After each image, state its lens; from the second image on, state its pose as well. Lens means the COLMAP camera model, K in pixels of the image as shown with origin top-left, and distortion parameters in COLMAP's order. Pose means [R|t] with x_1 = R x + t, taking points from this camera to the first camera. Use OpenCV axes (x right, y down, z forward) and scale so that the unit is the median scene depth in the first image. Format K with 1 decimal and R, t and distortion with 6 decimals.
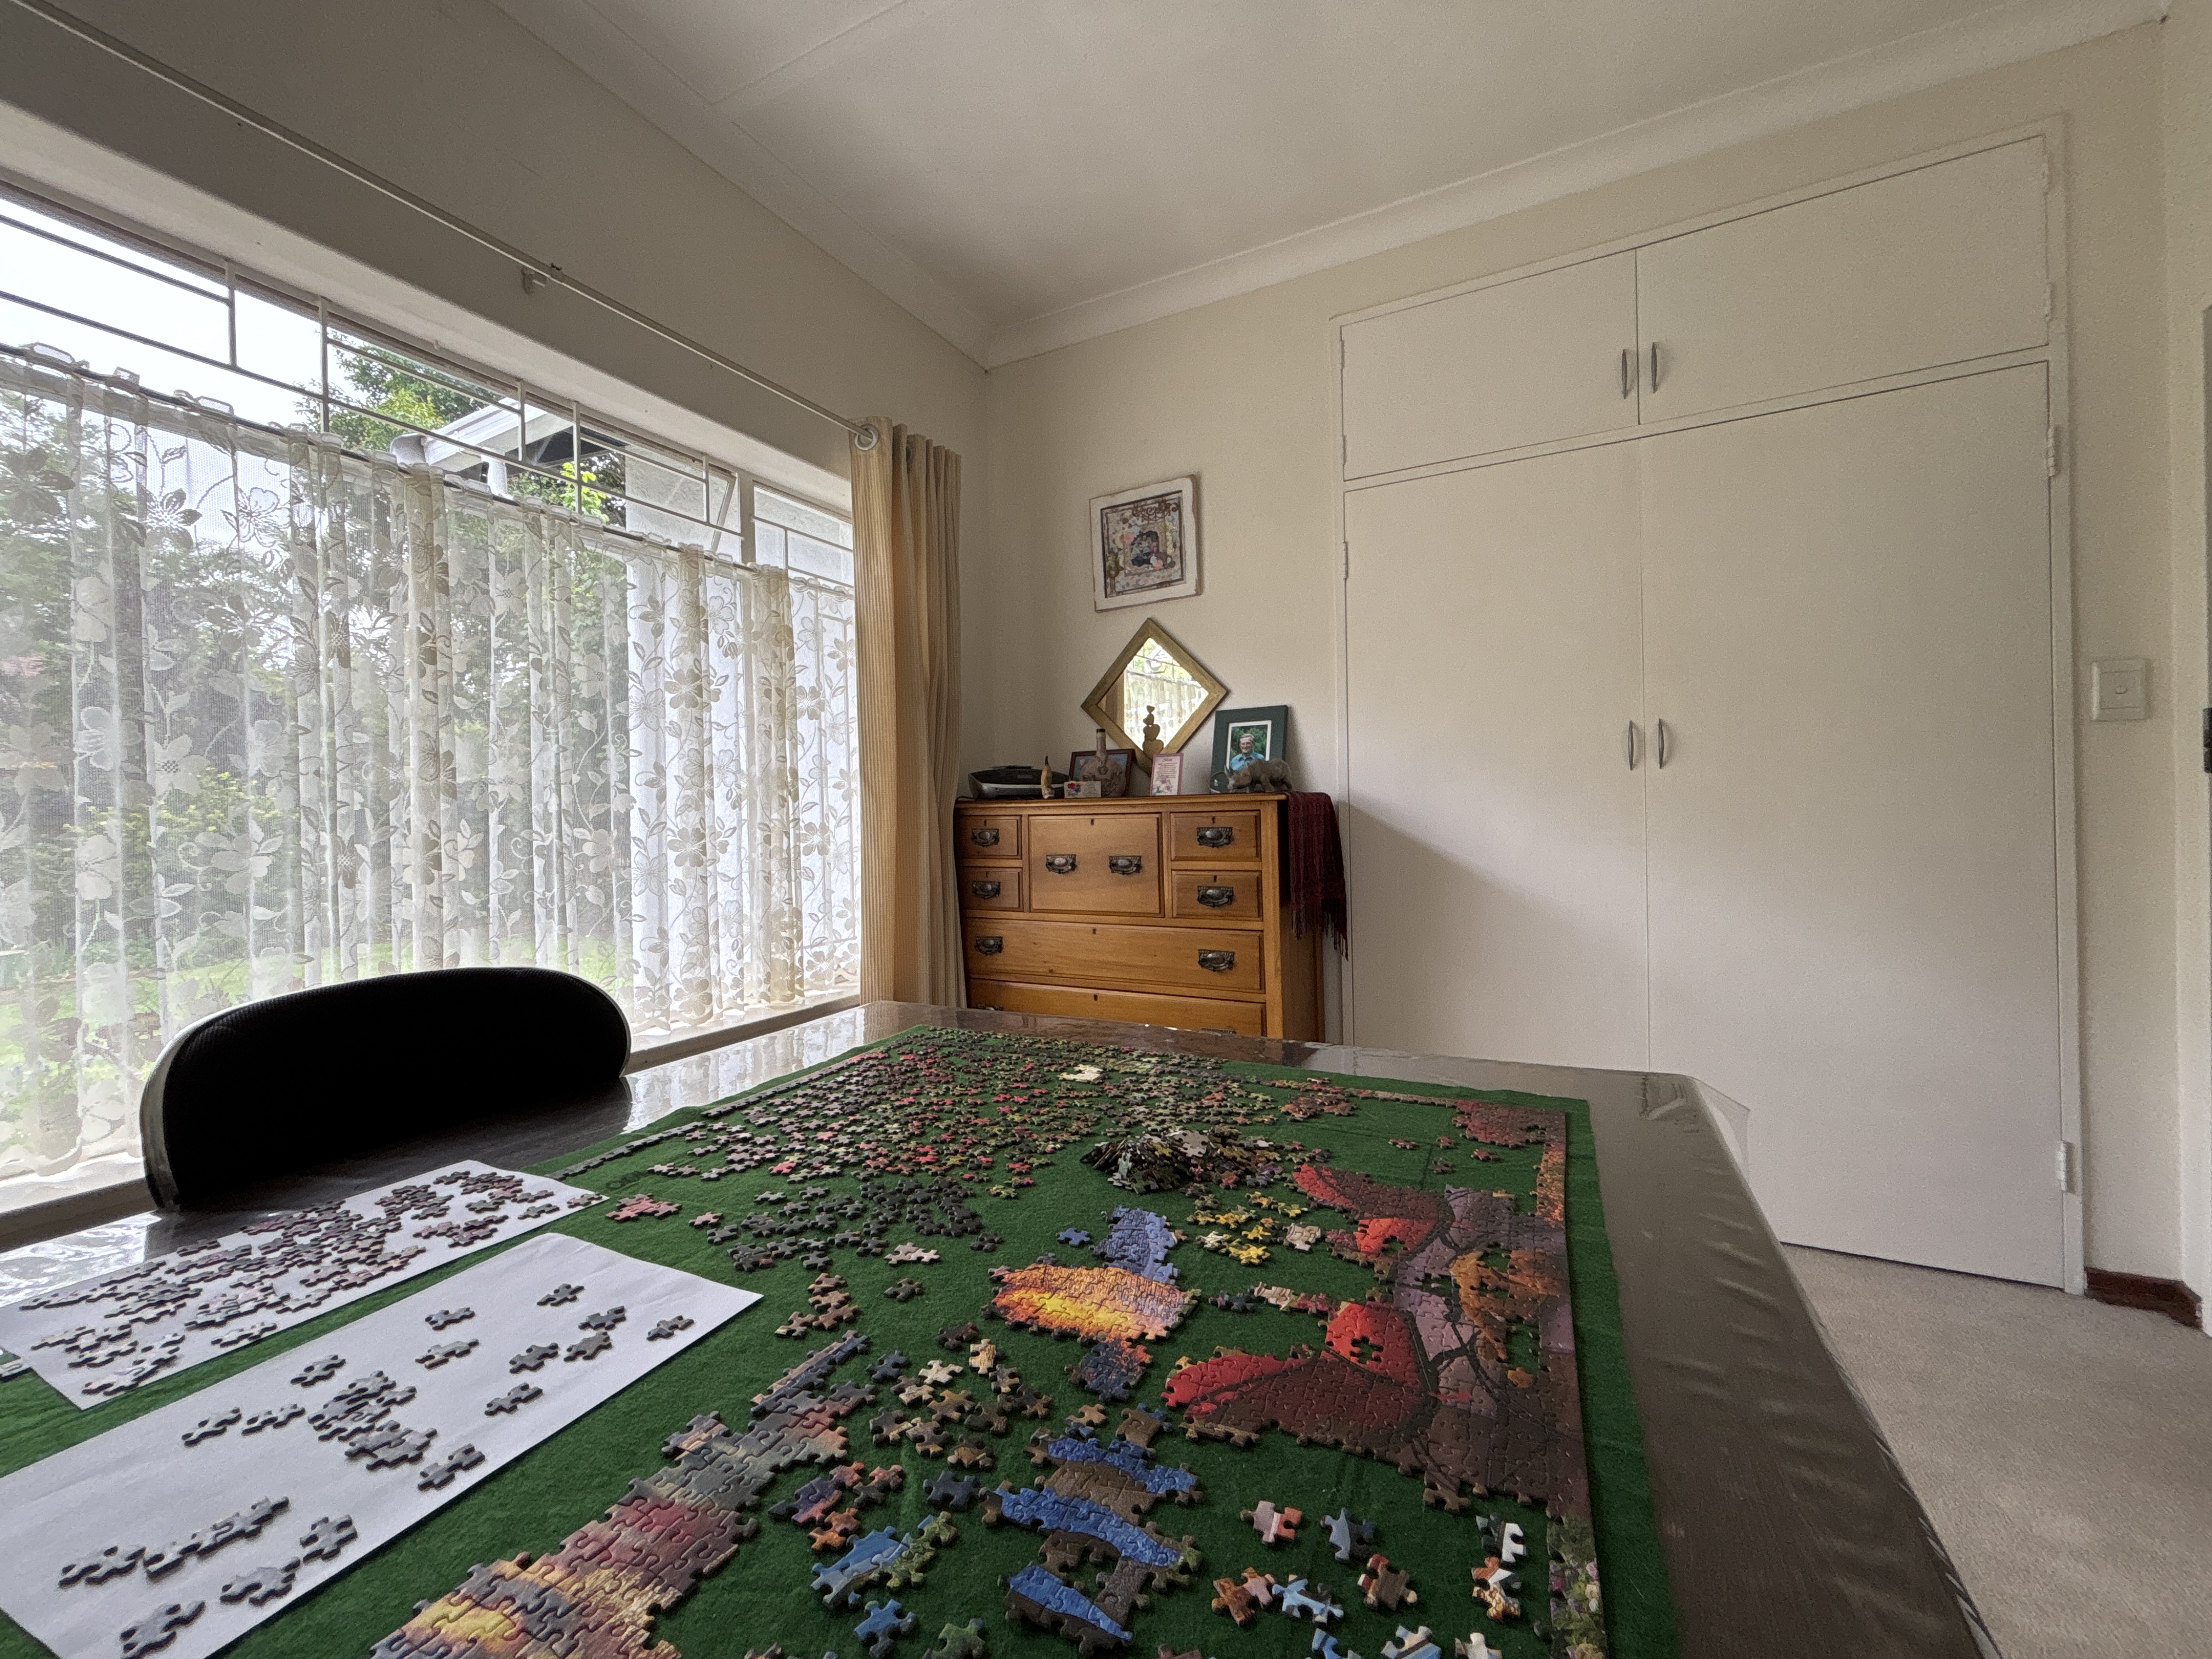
lens RADIAL K [[900.5, 0, 1097.0], [0, 900.5, 822.6], [0, 0, 1]] dist [-0.000535, 0.000312]
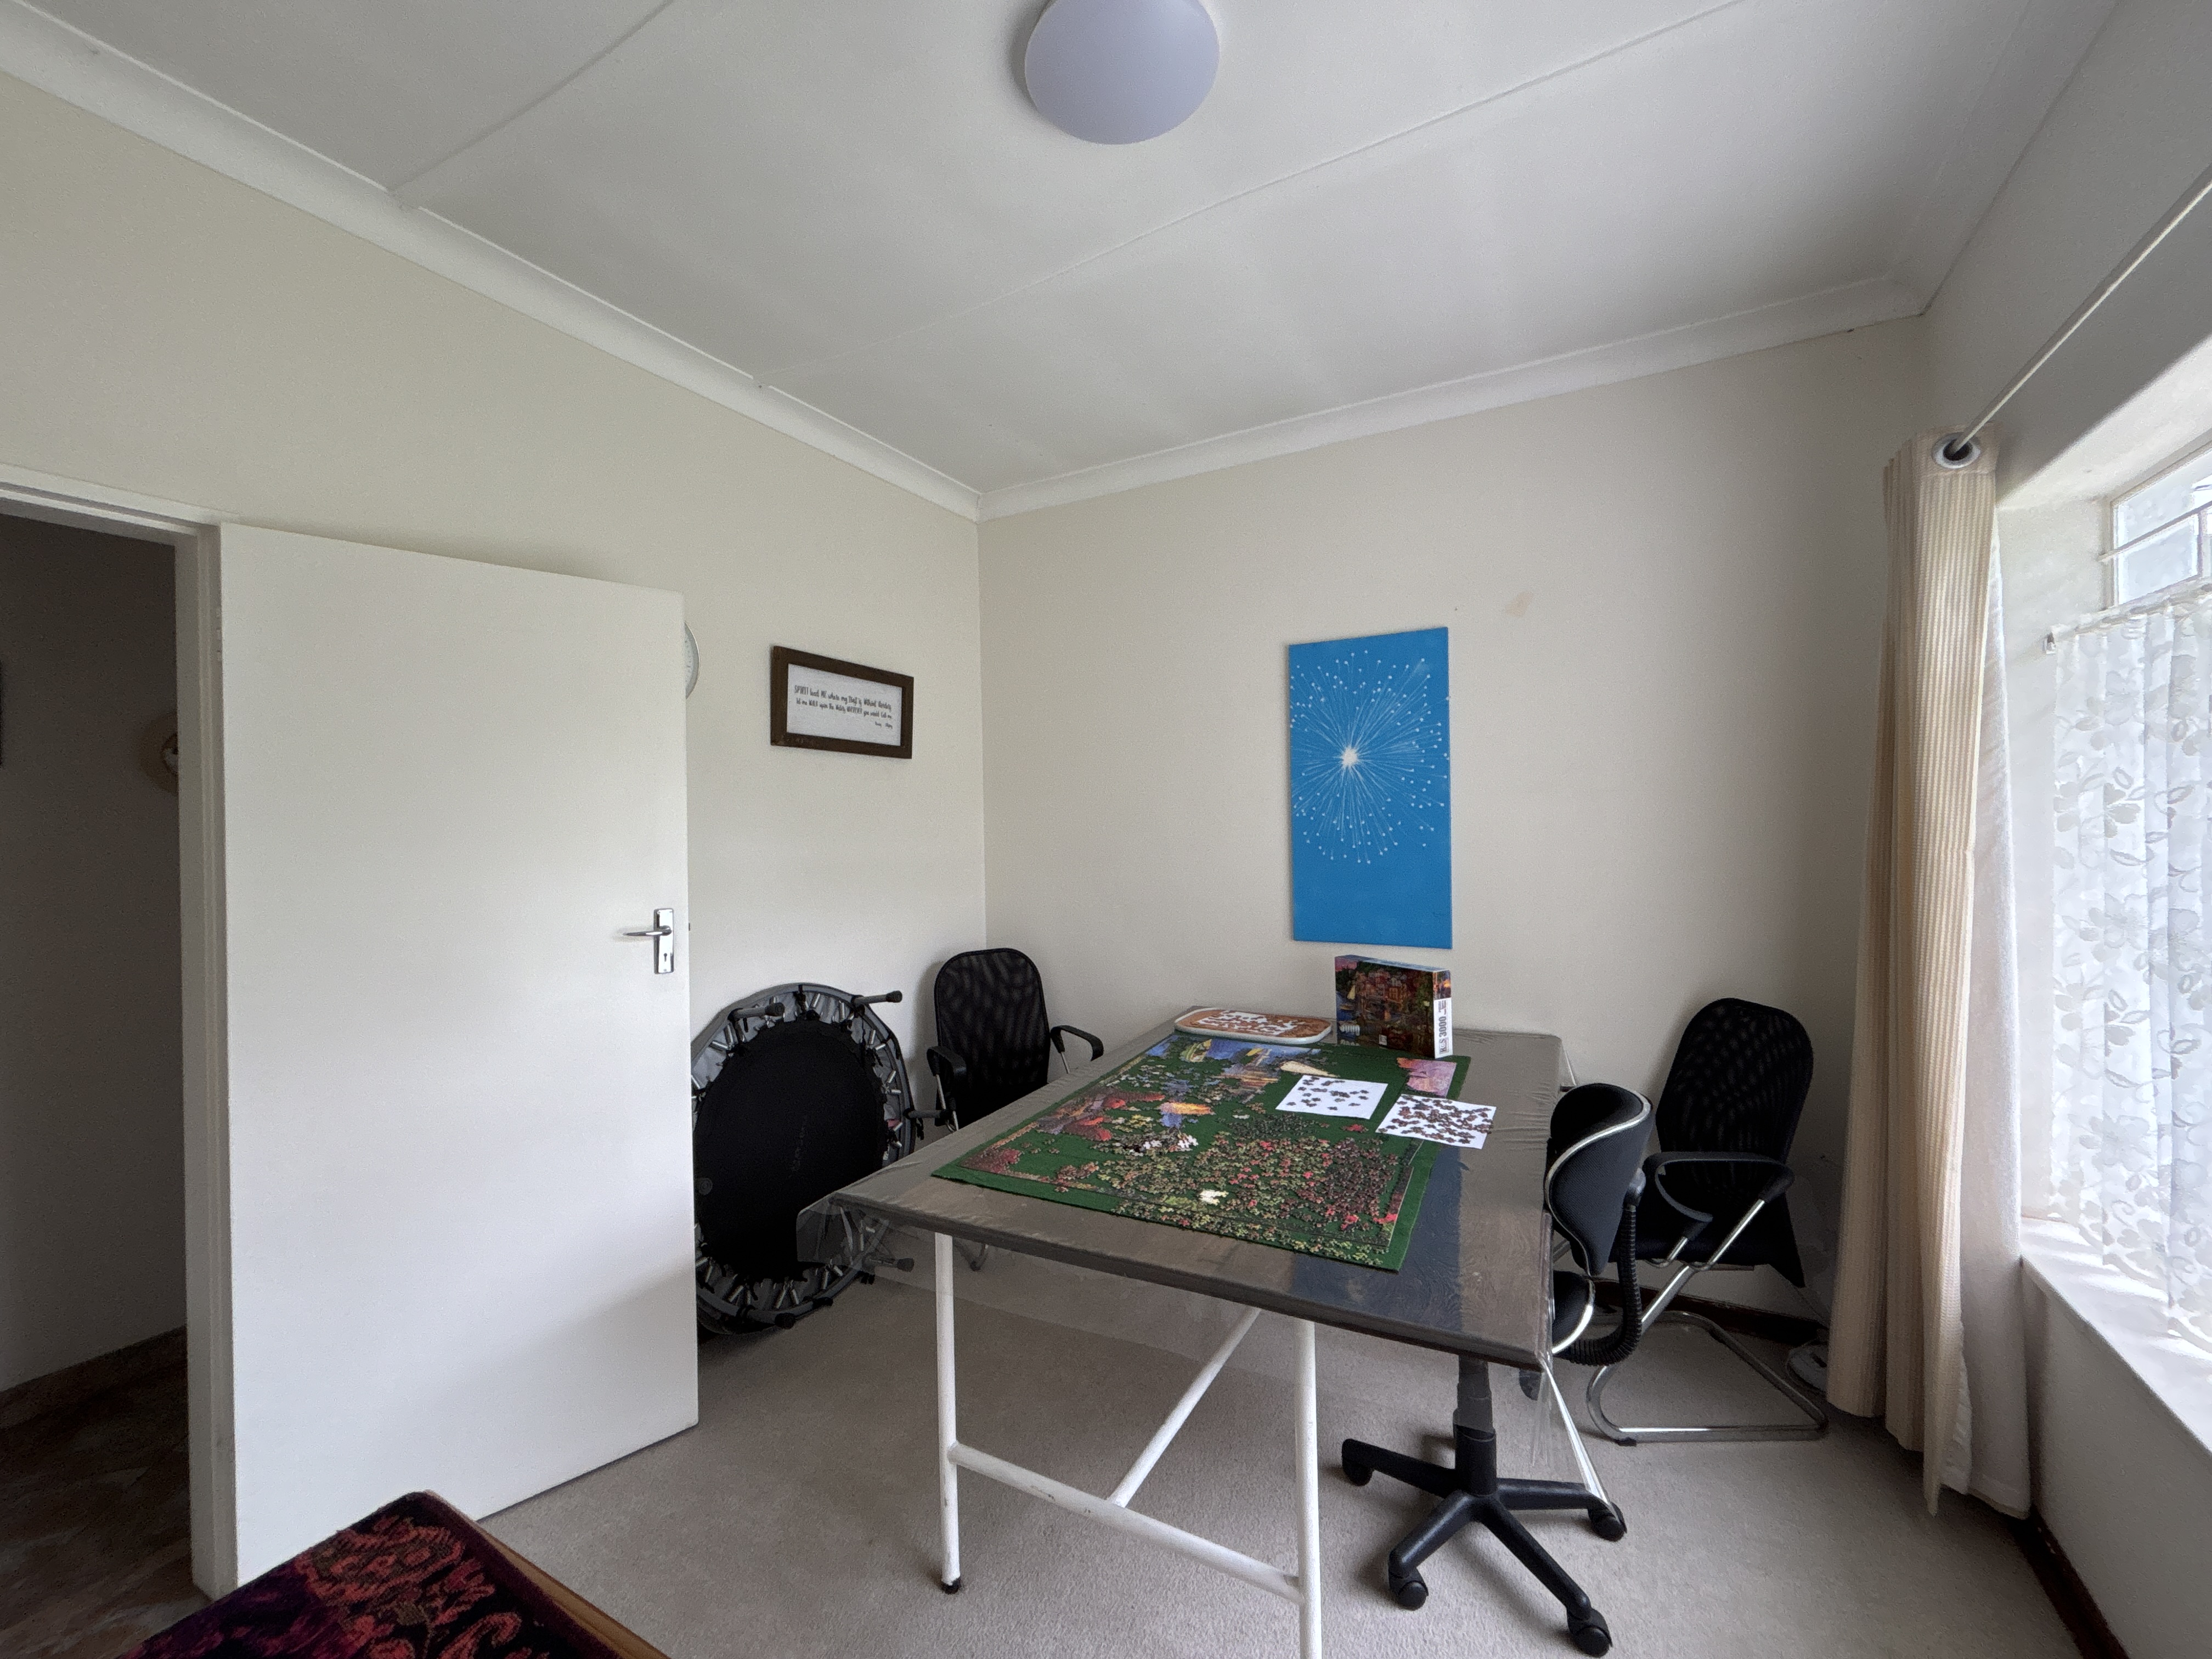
lens RADIAL K [[900.5, 0, 1097.0], [0, 900.5, 822.6], [0, 0, 1]] dist [-0.000535, 0.000312]
pose [[-0.999080, 0.037462, 0.020874, 0.195869], [0.037559, 0.999285, 0.004277, -0.575982], [-0.020699, 0.005057, -0.999773, 4.009756]]
